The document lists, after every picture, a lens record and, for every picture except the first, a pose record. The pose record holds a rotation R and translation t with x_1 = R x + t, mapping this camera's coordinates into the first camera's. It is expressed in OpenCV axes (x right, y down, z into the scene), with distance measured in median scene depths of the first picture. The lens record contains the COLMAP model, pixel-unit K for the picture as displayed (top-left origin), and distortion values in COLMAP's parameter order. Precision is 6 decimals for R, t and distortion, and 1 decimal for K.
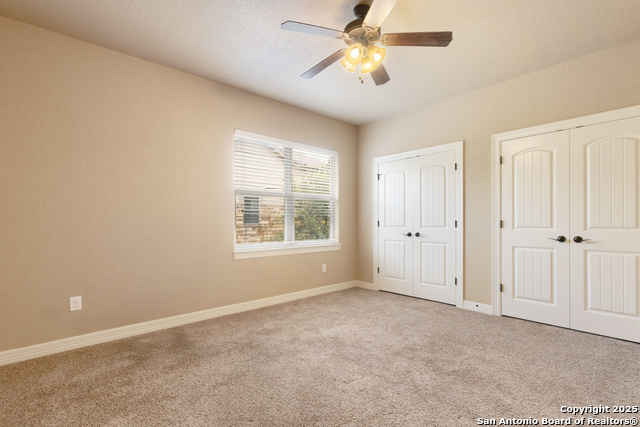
lens RADIAL K [[296.0, 0, 317.0], [0, 296.0, 219.1], [0, 0, 1]] dist [-0.000480, -0.000172]
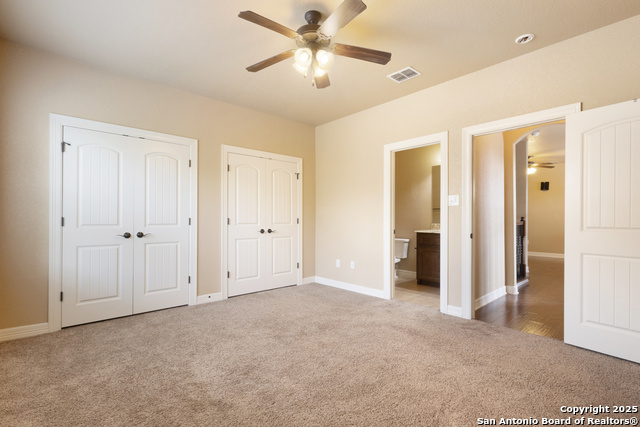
lens RADIAL K [[296.0, 0, 317.0], [0, 296.0, 219.1], [0, 0, 1]] dist [-0.000480, -0.000172]
pose [[0.006626, 0.003065, 0.999973, -0.522023], [-0.009950, 0.999946, -0.002999, 0.007577], [-0.999929, -0.009930, 0.006656, 0.582146]]
